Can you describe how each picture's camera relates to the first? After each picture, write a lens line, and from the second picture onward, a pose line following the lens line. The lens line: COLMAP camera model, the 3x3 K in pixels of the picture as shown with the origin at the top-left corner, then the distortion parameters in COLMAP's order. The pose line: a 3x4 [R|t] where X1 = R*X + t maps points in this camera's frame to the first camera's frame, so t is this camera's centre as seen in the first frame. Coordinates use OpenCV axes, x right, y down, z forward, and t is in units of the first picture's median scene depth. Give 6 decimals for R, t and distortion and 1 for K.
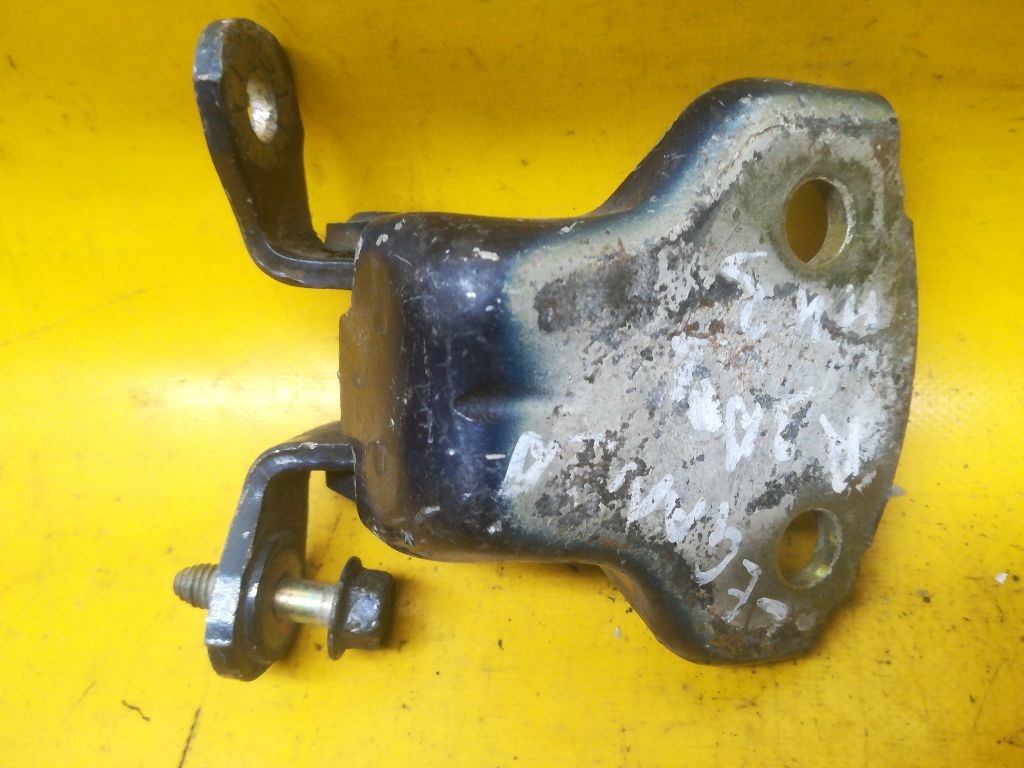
lens RADIAL K [[864.9, 0, 509.2], [0, 864.9, 384.3], [0, 0, 1]] dist [0.039277, -0.081012]
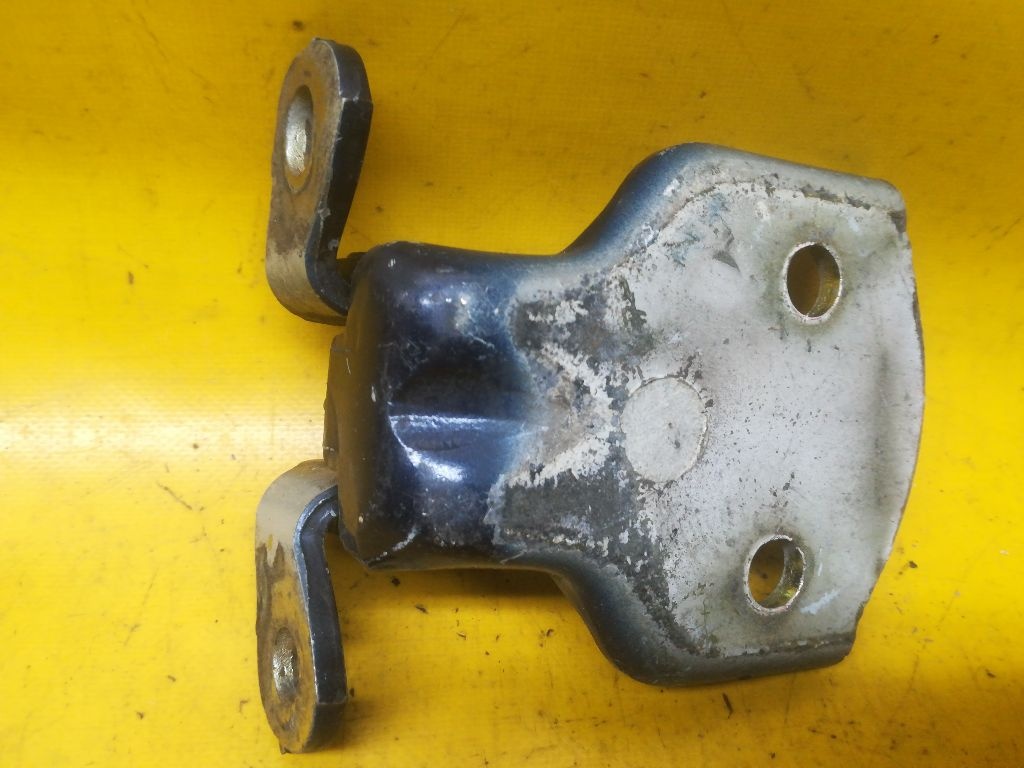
lens RADIAL K [[864.9, 0, 520.3], [0, 864.9, 384.5], [0, 0, 1]] dist [0.039277, -0.081012]
pose [[0.937751, 0.033037, 0.345733, -0.188715], [0.003985, 0.994377, -0.105825, 0.066357], [-0.347285, 0.100615, 0.932346, 0.002681]]
